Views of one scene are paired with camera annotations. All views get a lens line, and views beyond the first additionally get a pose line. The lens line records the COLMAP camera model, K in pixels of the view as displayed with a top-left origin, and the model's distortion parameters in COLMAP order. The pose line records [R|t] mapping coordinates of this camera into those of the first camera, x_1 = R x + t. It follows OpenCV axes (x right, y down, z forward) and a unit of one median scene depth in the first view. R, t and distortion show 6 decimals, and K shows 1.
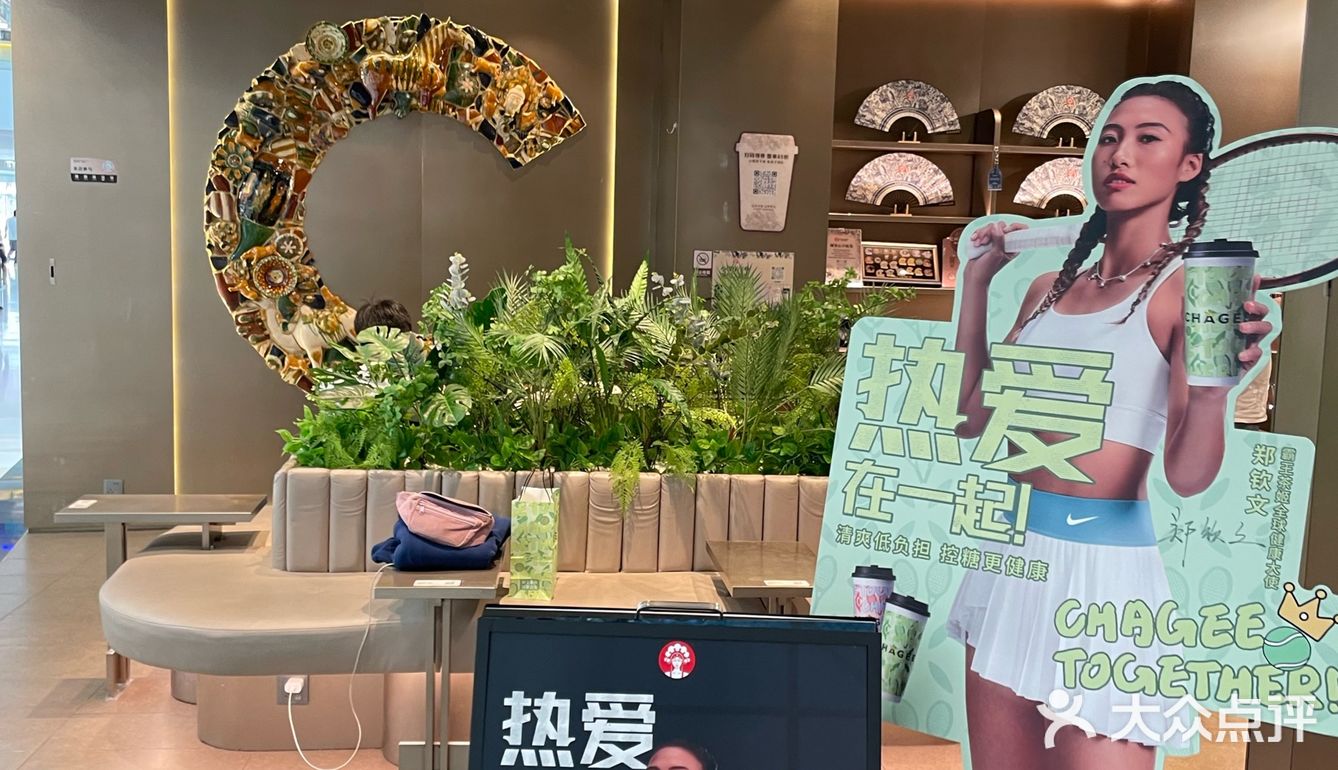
lens RADIAL K [[1306.9, 0, 667.0], [0, 1306.9, 387.4], [0, 0, 1]] dist [0.102800, 0.000000]
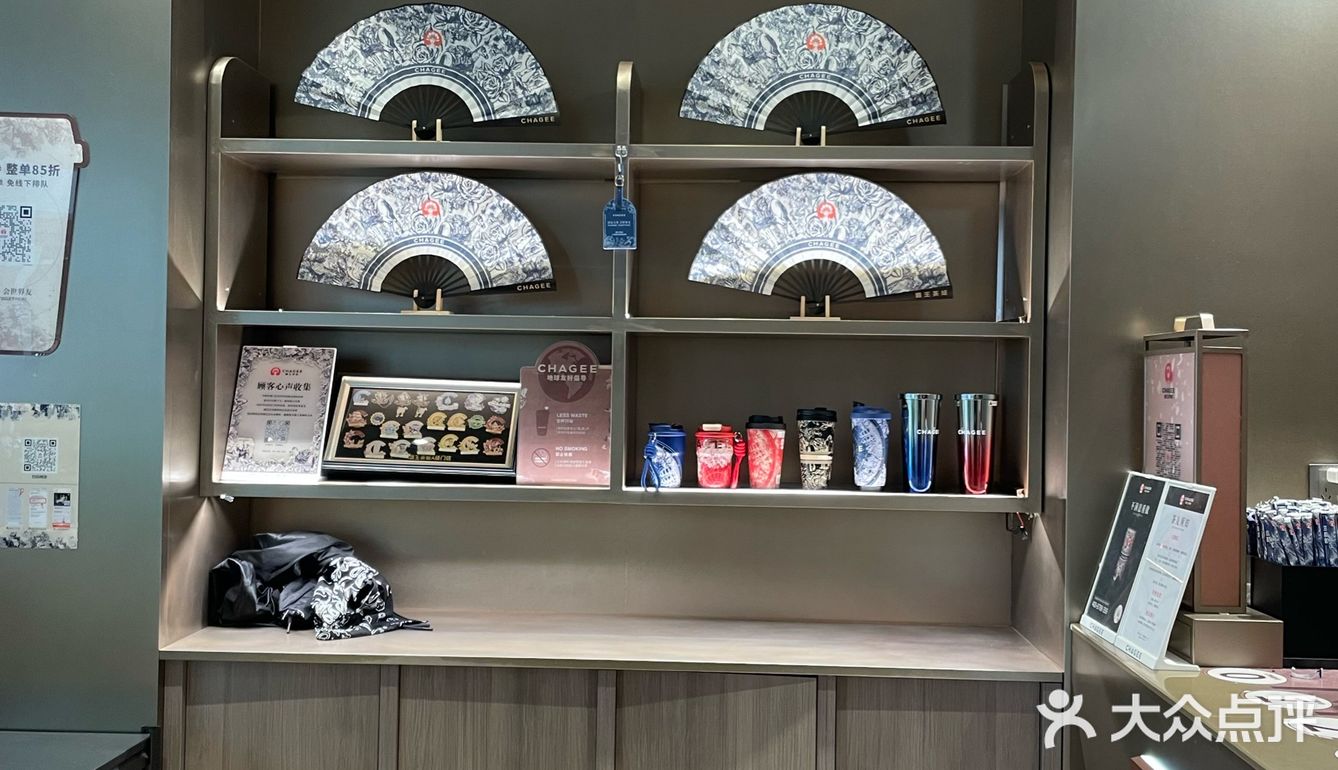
lens RADIAL K [[1306.9, 0, 669.7], [0, 1306.9, 381.9], [0, 0, 1]] dist [0.102800, 0.000000]
pose [[0.987258, -0.013561, -0.158549, 0.322641], [-0.004820, 0.993357, -0.114974, -0.060118], [0.159055, 0.114274, 0.980634, 0.593833]]
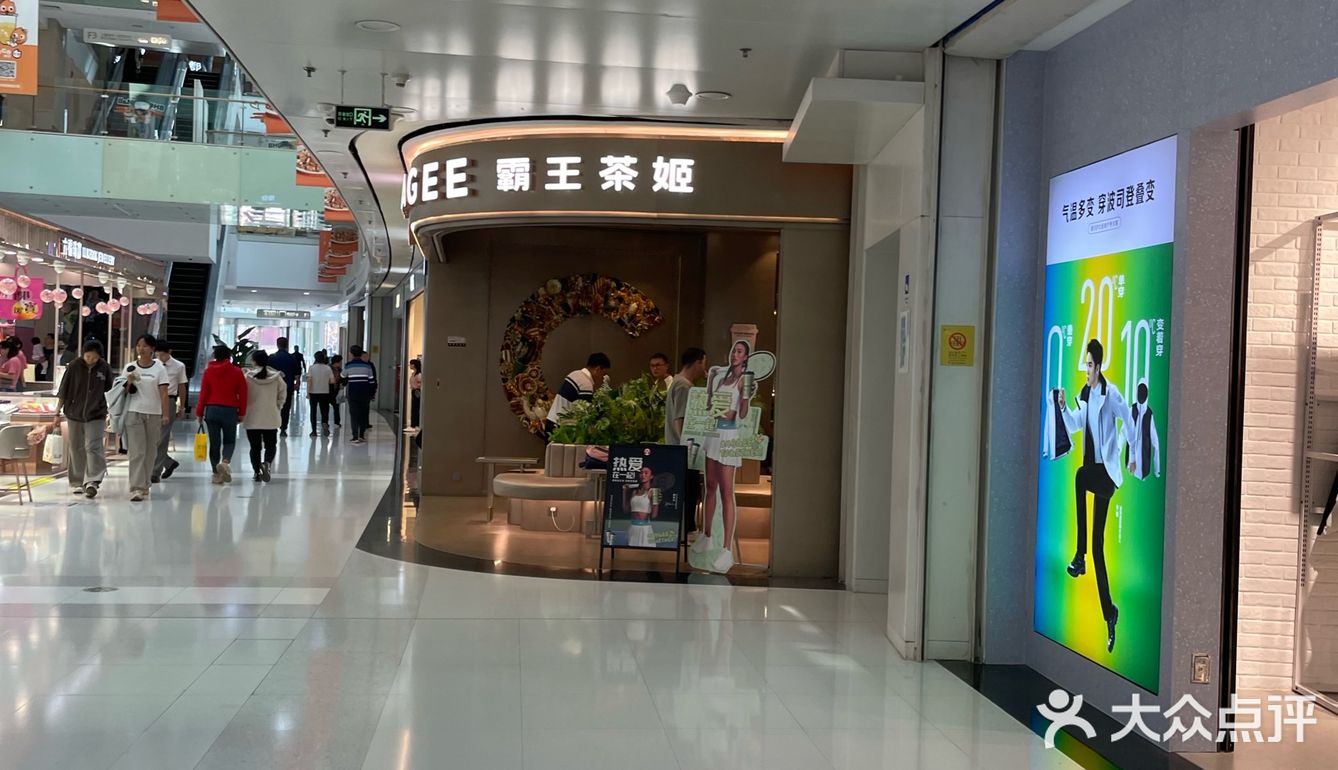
lens RADIAL K [[1306.9, 0, 669.7], [0, 1306.9, 384.4], [0, 0, 1]] dist [0.102800, 0.000000]
pose [[0.994149, 0.005526, -0.107880, 0.627391], [-0.016464, 0.994775, -0.100759, 0.446270], [0.106759, 0.101946, 0.989045, -3.962656]]
